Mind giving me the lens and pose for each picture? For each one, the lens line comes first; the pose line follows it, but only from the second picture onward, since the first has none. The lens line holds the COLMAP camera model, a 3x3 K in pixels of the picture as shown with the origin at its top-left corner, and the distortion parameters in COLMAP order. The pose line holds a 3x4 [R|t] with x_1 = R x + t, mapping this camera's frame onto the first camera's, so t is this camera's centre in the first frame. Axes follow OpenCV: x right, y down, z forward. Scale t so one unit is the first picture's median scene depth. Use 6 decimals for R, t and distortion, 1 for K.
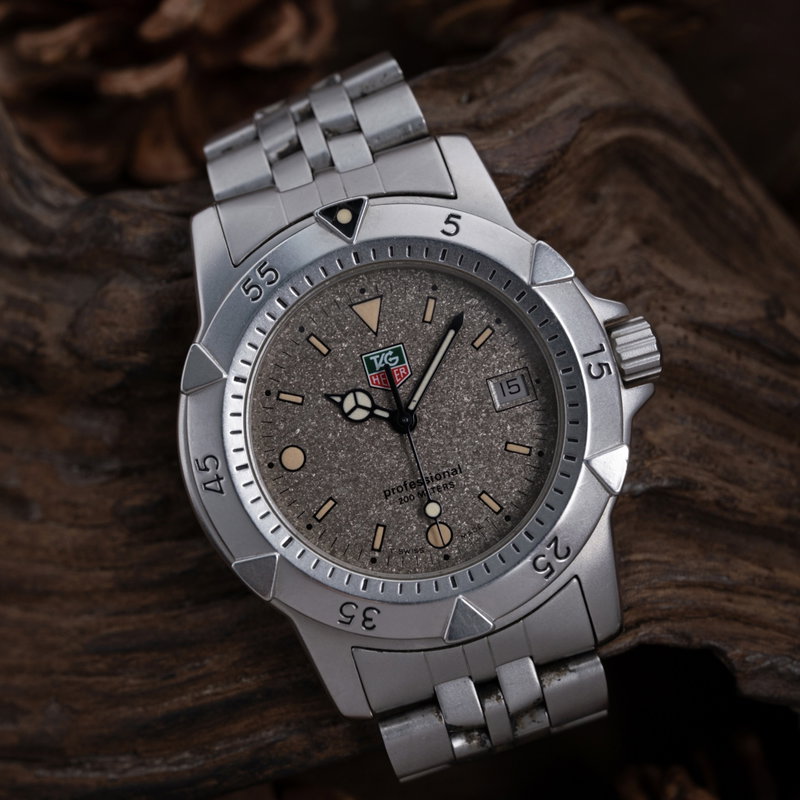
lens RADIAL K [[2058.3, 0, 417.8], [0, 2058.3, 376.4], [0, 0, 1]] dist [0.176779, 0.000000]
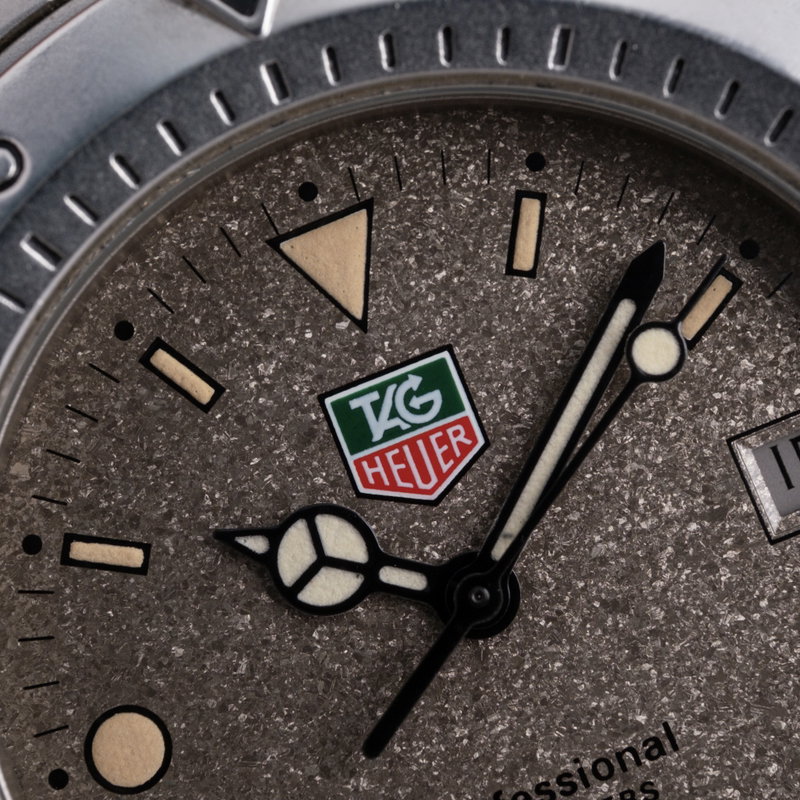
lens RADIAL K [[2058.3, 0, 401.0], [0, 2058.3, 361.5], [0, 0, 1]] dist [0.176779, 0.000000]
pose [[0.996260, -0.085742, 0.010678, -0.018369], [0.085626, 0.996268, 0.010870, -0.018076], [-0.011570, -0.009915, 0.999884, 0.689680]]
